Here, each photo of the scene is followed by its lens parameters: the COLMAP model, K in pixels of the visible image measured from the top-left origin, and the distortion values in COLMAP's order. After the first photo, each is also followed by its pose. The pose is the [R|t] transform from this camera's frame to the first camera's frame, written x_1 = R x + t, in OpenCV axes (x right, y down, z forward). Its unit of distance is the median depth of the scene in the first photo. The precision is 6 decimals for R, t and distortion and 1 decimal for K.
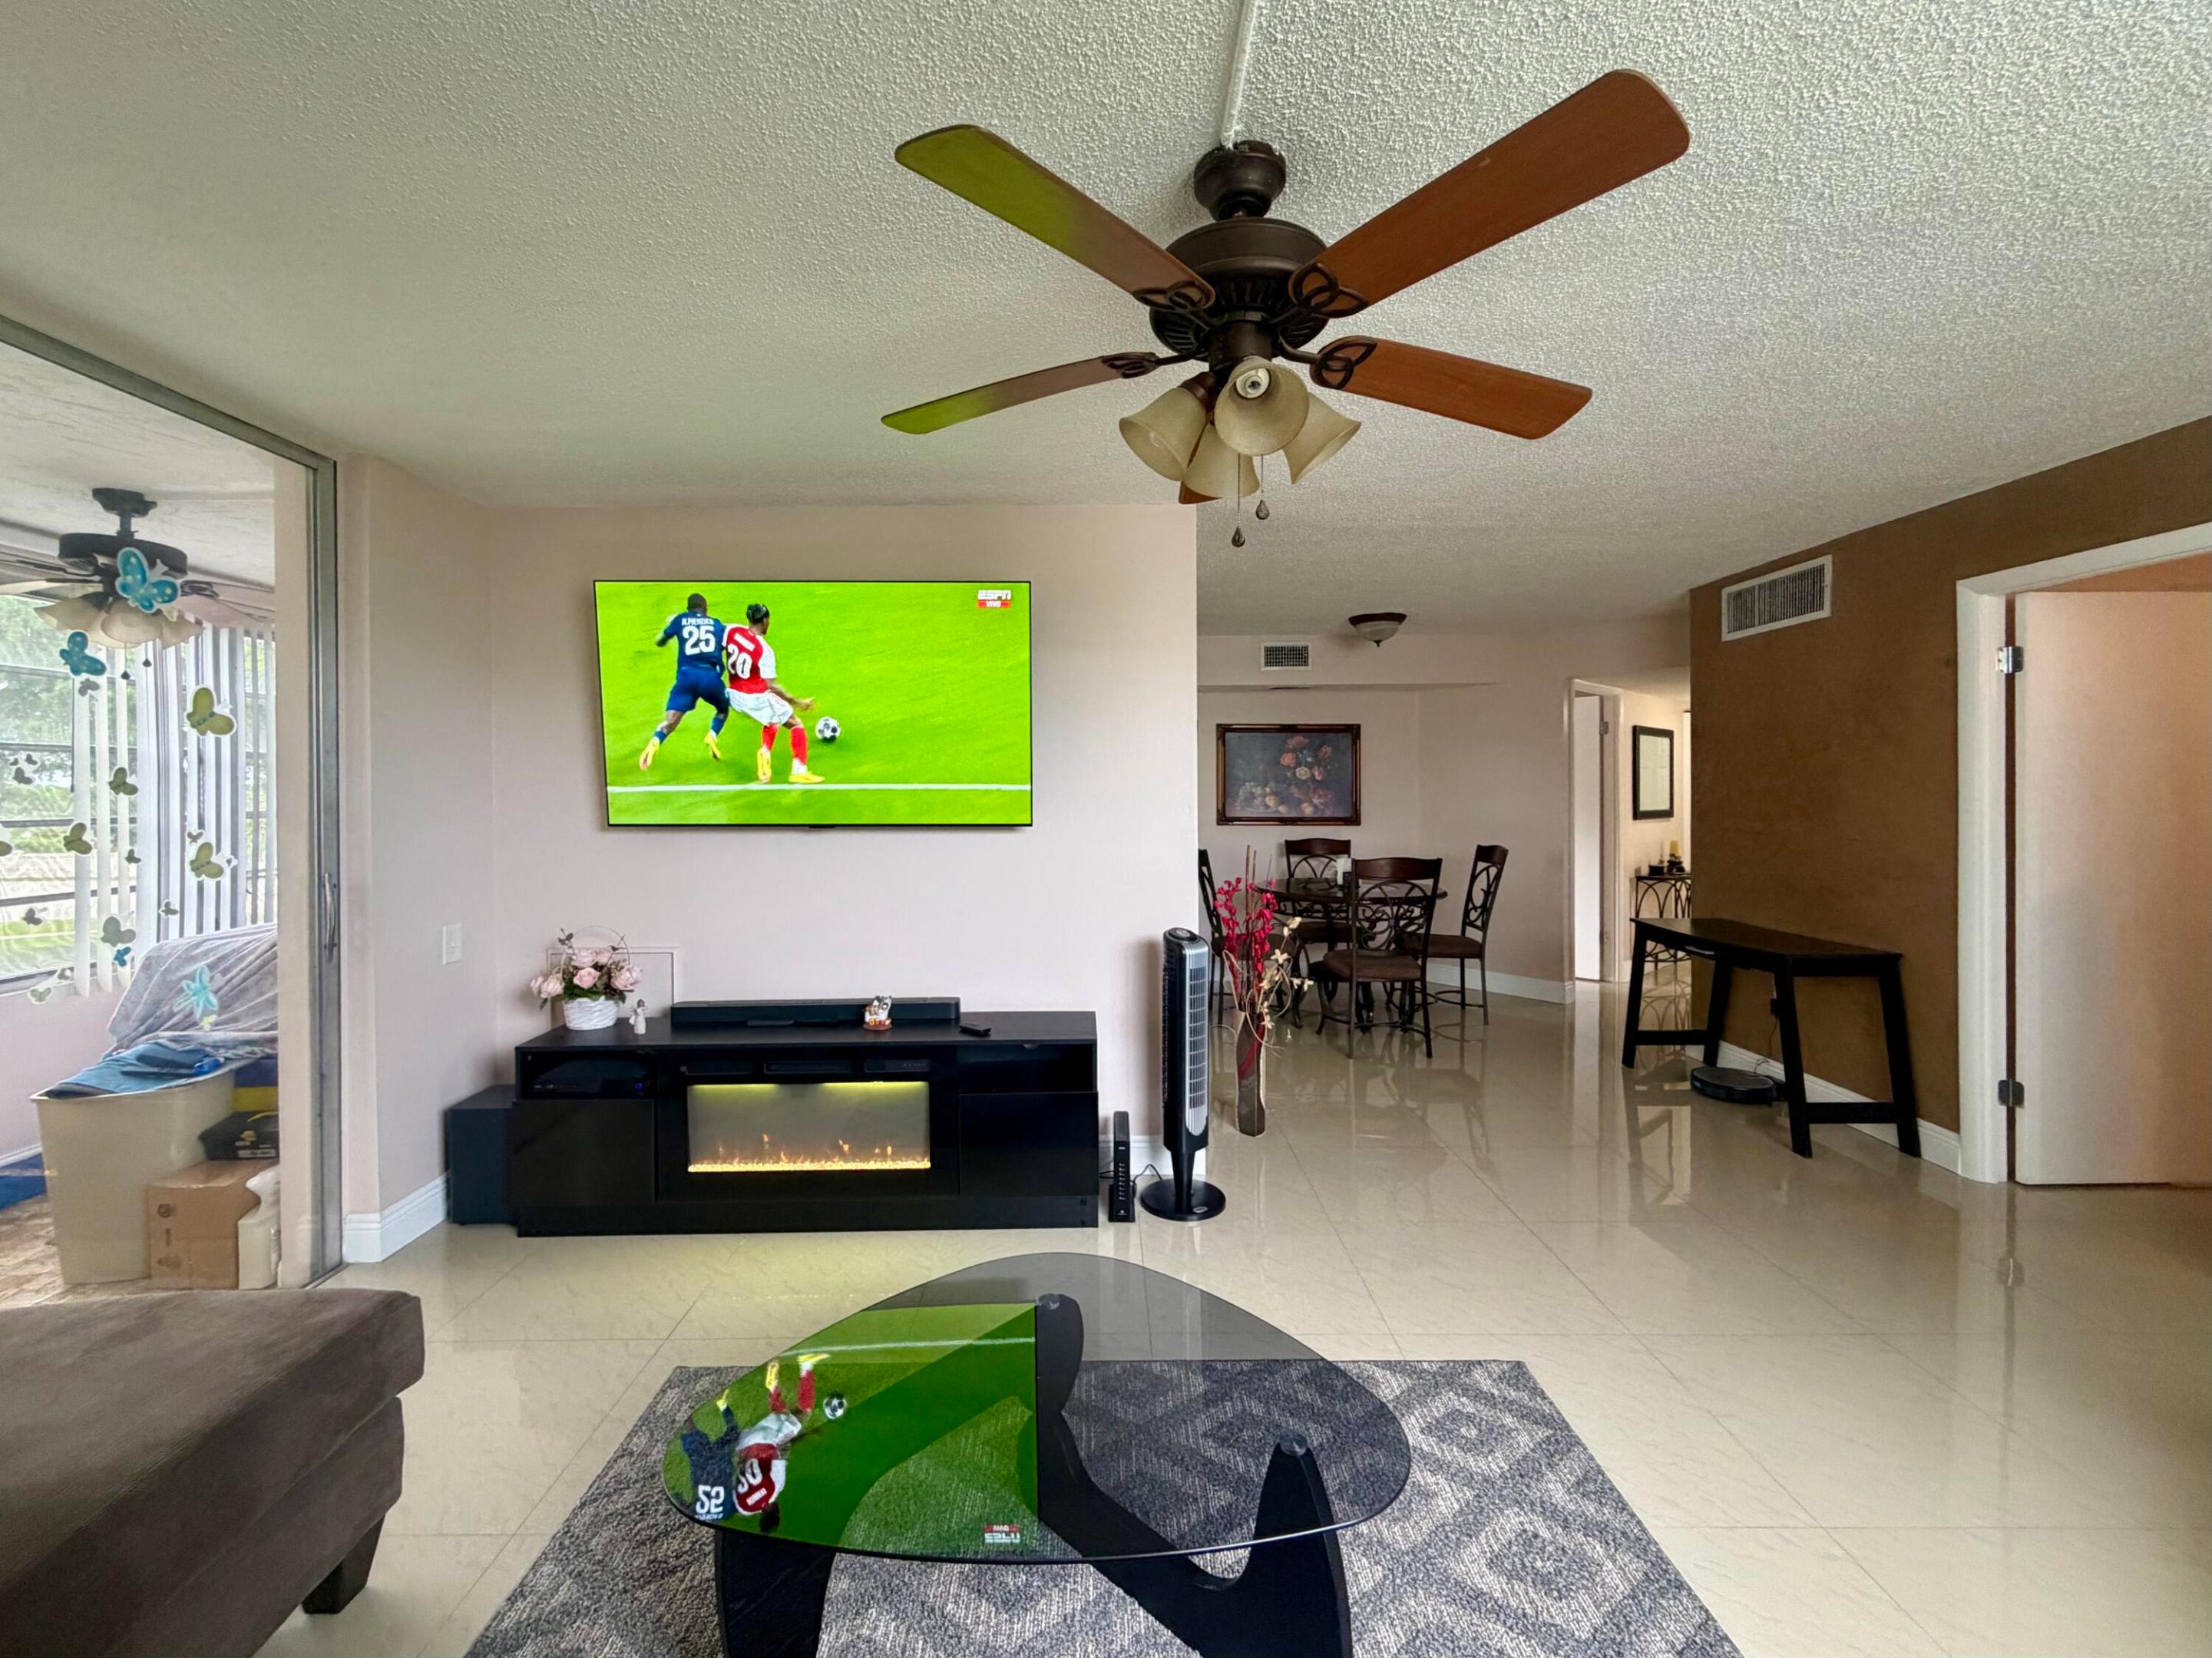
lens RADIAL K [[926.5, 0, 1087.3], [0, 926.5, 796.7], [0, 0, 1]] dist [-0.000056, -0.000114]
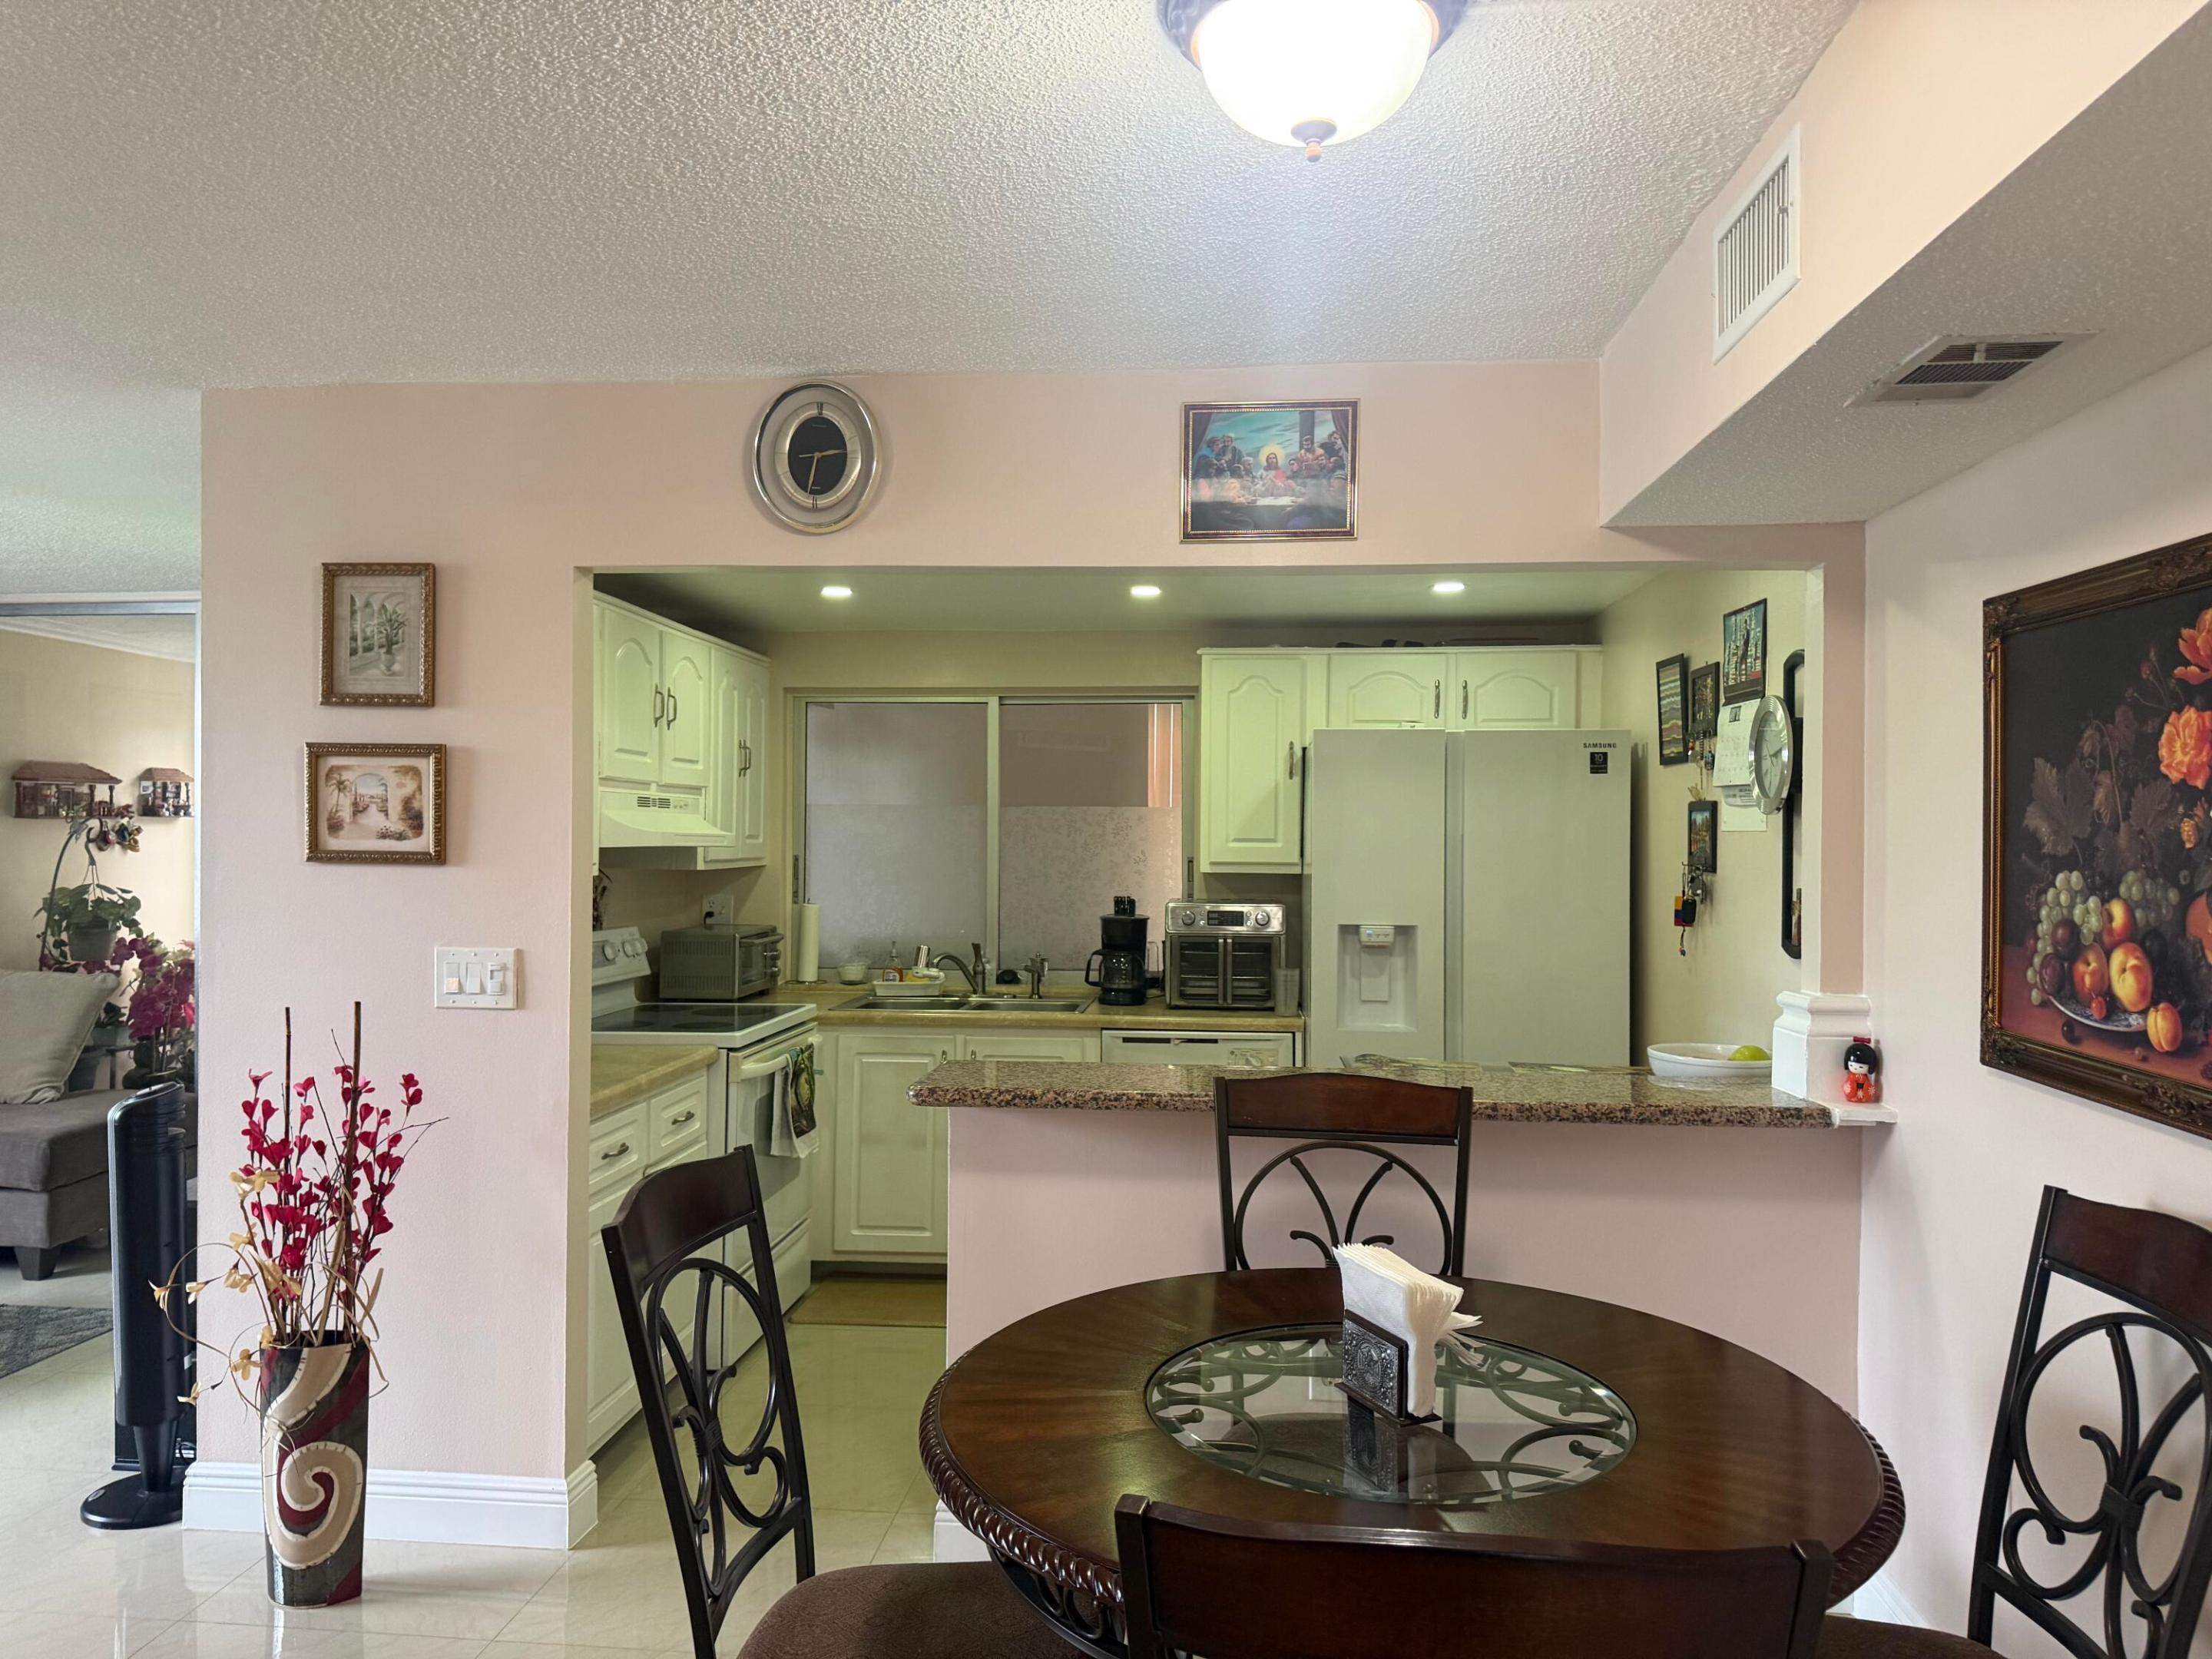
lens RADIAL K [[1529.0, 0, 1092.9], [0, 1529.0, 834.0], [0, 0, 1]] dist [0.084789, -0.113527]
pose [[-0.085419, 0.006046, -0.996327, 0.818939], [-0.012188, 0.999900, 0.007113, -0.036228], [0.996271, 0.012751, -0.085337, 1.279254]]
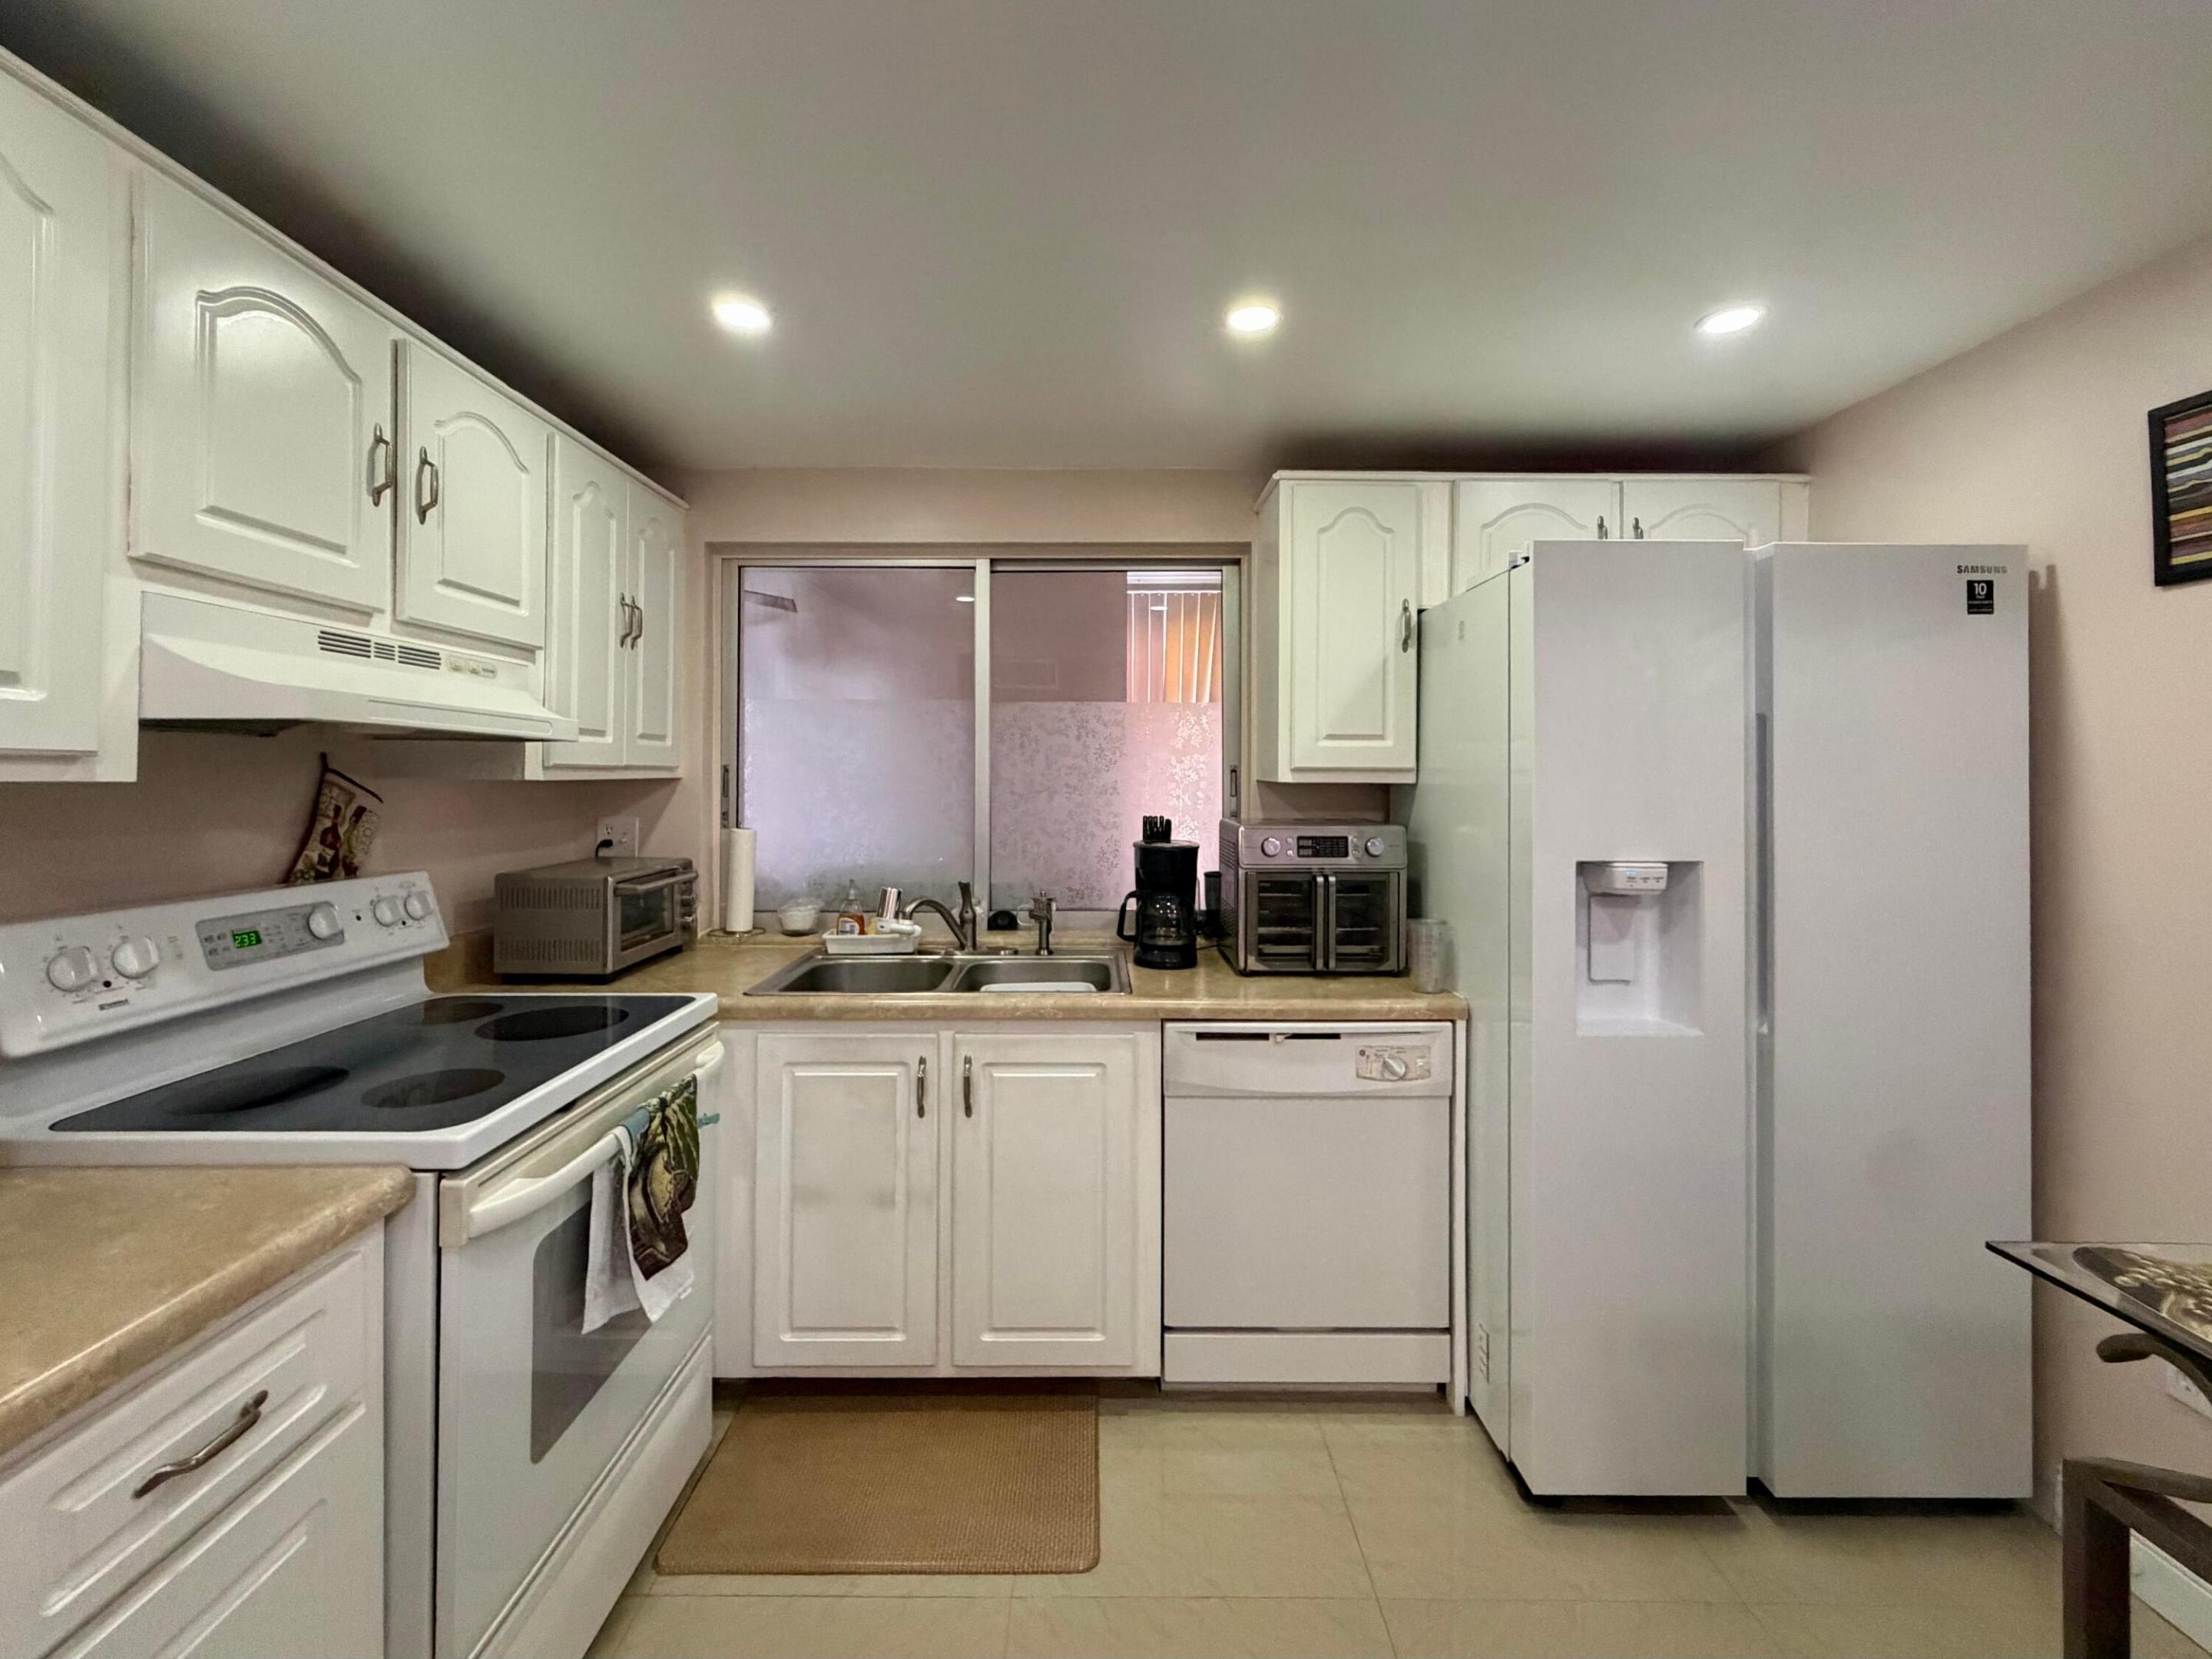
lens RADIAL K [[925.8, 0, 1094.6], [0, 925.8, 774.5], [0, 0, 1]] dist [-0.001425, -0.000010]
pose [[0.007191, 0.006611, -0.999952, 0.121162], [-0.008920, 0.999939, 0.006547, -0.004756], [0.999934, 0.008873, 0.007250, 1.149055]]
